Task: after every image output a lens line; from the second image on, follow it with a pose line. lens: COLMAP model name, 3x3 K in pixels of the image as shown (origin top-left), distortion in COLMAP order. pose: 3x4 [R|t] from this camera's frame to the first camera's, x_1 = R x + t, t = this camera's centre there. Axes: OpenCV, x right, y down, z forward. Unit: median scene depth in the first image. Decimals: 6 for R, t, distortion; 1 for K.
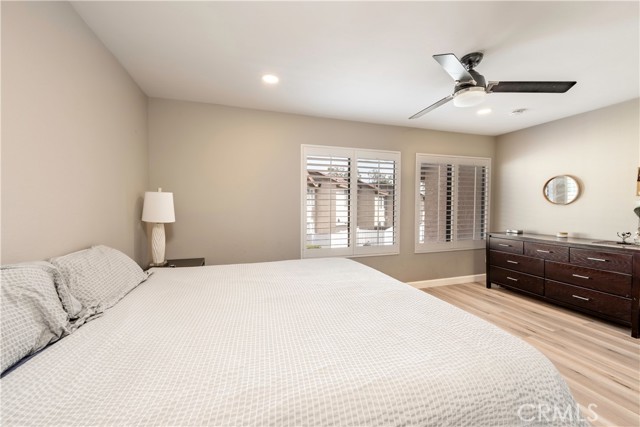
lens RADIAL K [[258.1, 0, 320.0], [0, 258.1, 213.5], [0, 0, 1]] dist [0.035246, 0.000240]
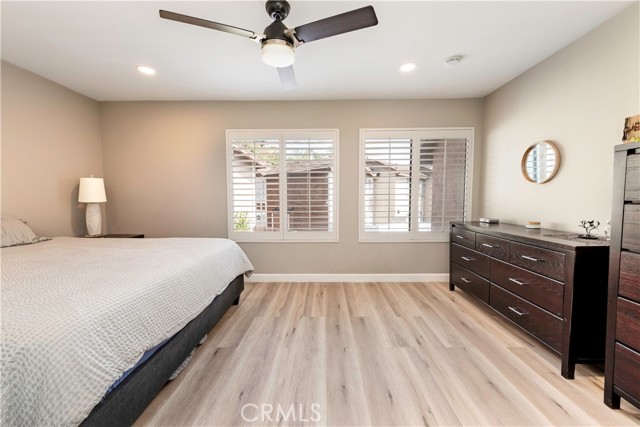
lens RADIAL K [[250.6, 0, 320.0], [0, 250.6, 213.5], [0, 0, 1]] dist [0.001583, 0.000117]
pose [[0.936864, 0.017438, -0.349259, 0.555914], [-0.005983, 0.999409, 0.033850, 0.026856], [0.349642, -0.029623, 0.936415, 0.153786]]
